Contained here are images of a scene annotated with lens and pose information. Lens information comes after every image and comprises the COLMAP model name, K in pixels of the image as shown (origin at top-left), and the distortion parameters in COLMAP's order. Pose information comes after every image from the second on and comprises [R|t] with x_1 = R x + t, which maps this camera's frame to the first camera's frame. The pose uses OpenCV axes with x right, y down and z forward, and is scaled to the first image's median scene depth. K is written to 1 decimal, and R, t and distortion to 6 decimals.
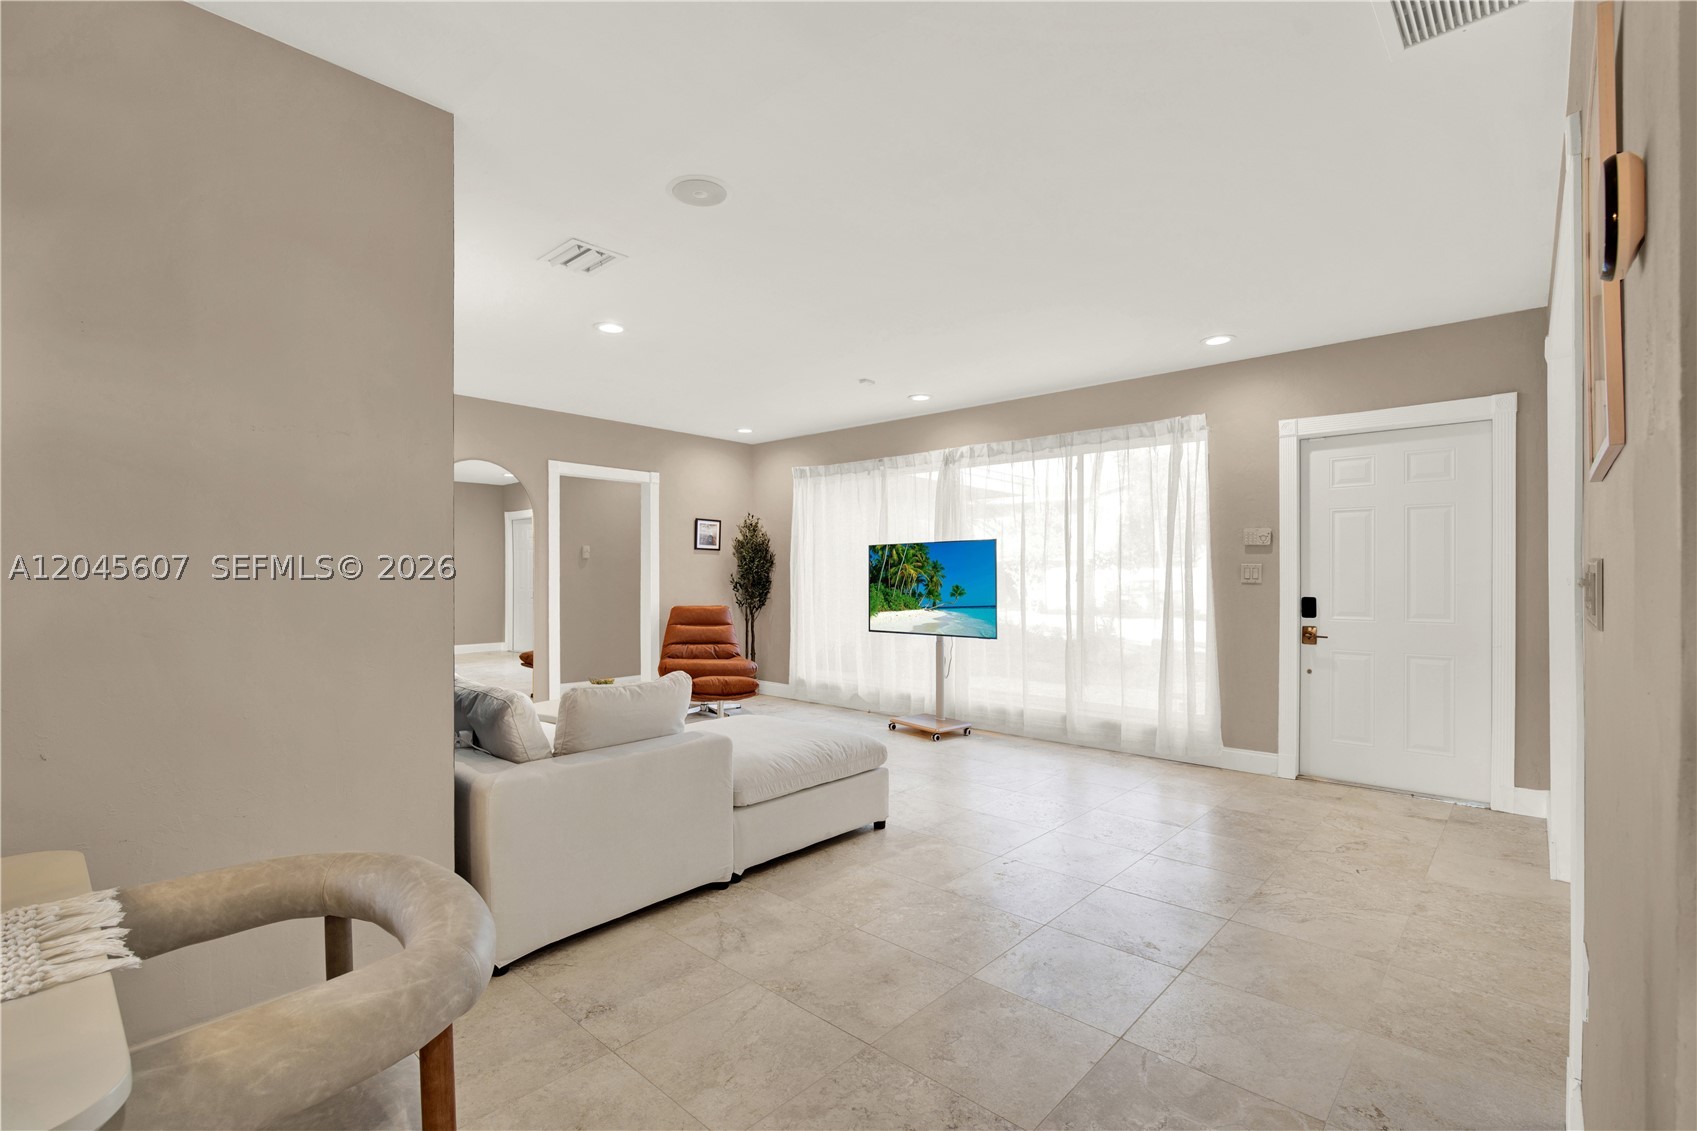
lens RADIAL K [[768.0, 0, 846.2], [0, 768.0, 571.9], [0, 0, 1]] dist [-0.002216, -0.000261]
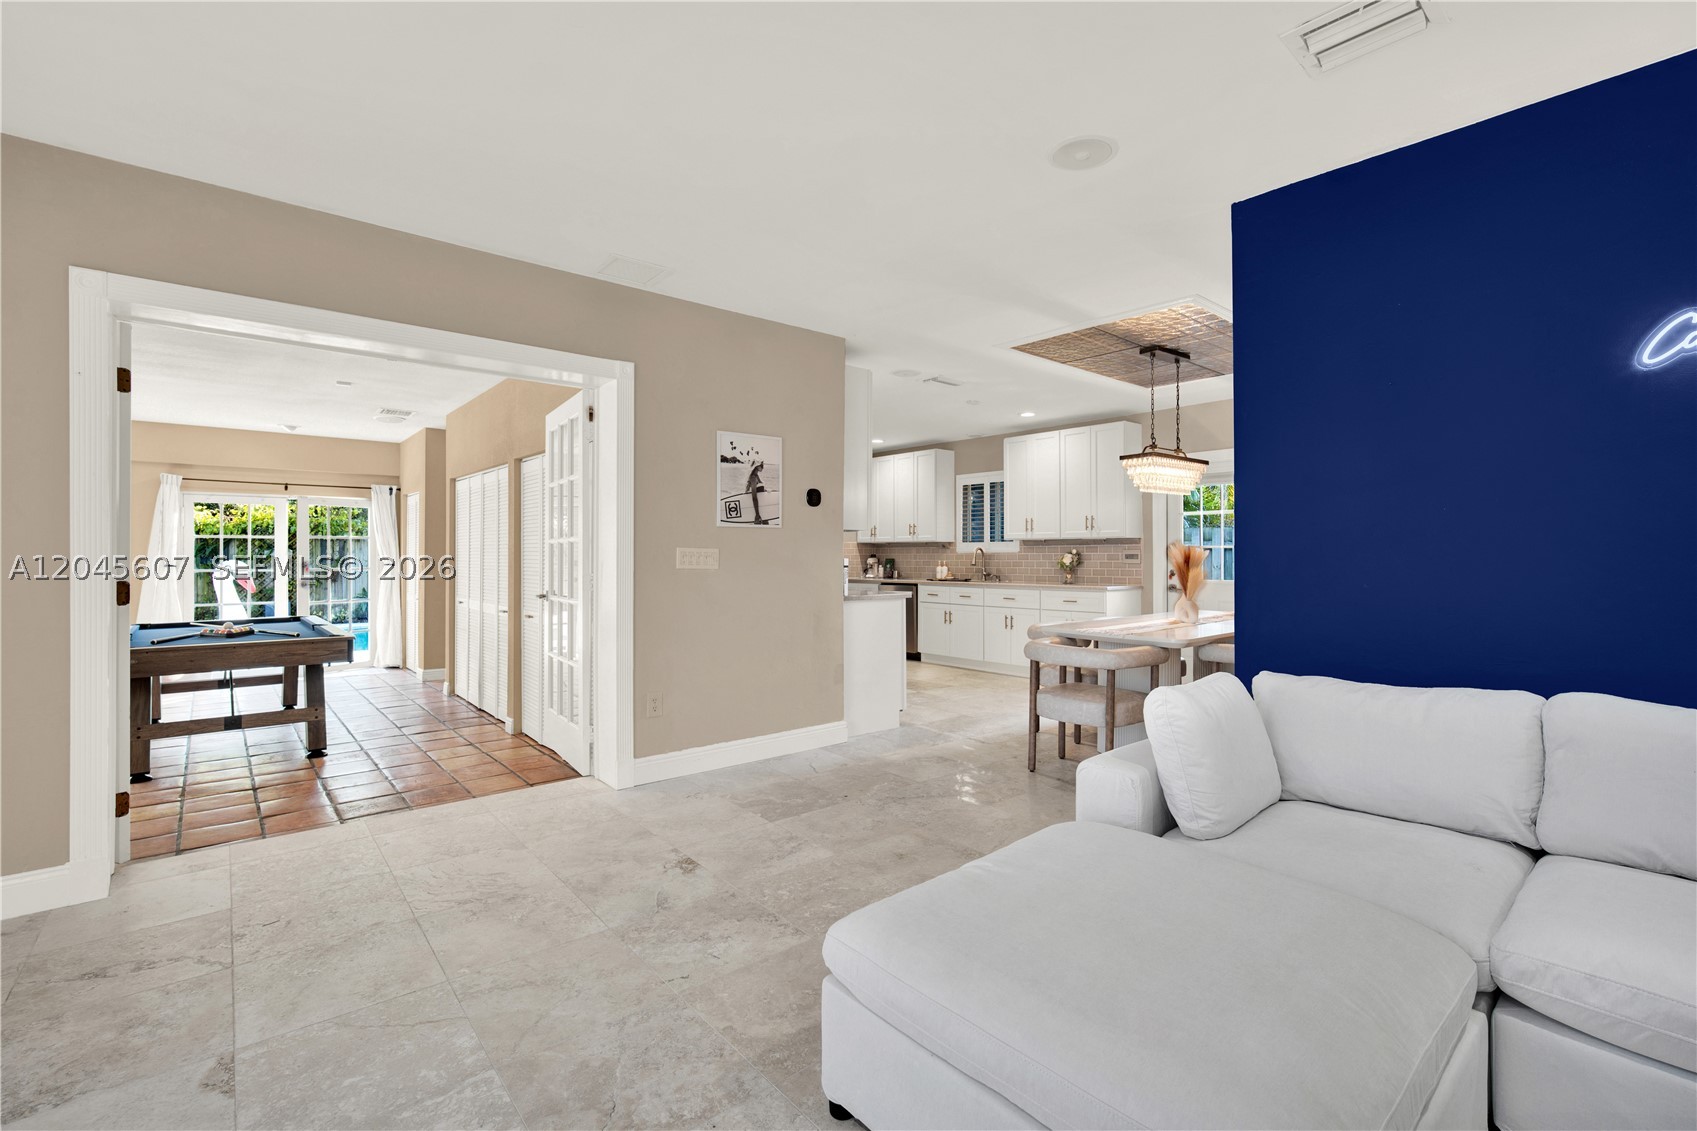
lens RADIAL K [[752.6, 0, 850.8], [0, 752.6, 548.3], [0, 0, 1]] dist [-0.010401, 0.000915]
pose [[-0.991590, -0.003239, 0.129376, -0.011613], [-0.005419, 0.999849, -0.016500, 0.008024], [-0.129303, -0.017063, -0.991458, 0.913174]]
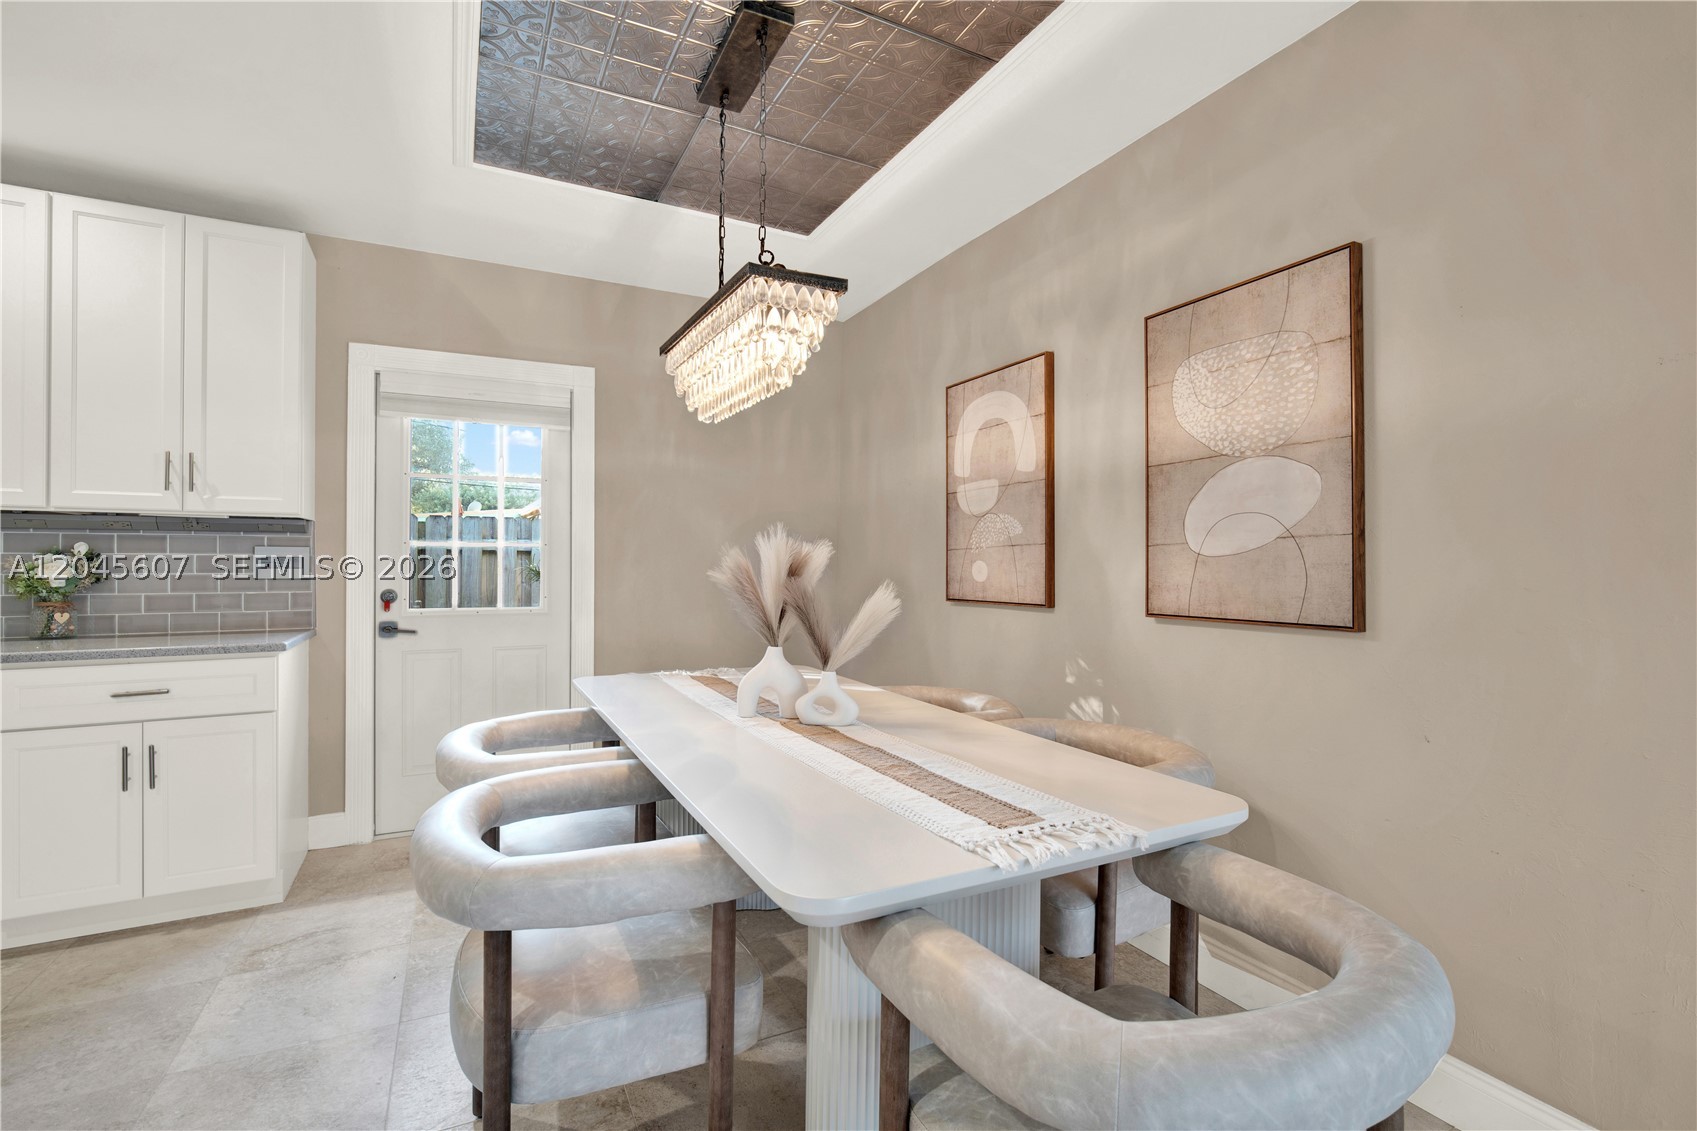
lens RADIAL K [[747.2, 0, 840.3], [0, 747.2, 561.5], [0, 0, 1]] dist [-0.001592, 0.000522]
pose [[-0.344306, -0.009475, -0.938810, 0.047253], [0.000368, 0.999948, -0.010226, 0.003250], [0.938858, -0.003866, -0.344284, 0.176190]]
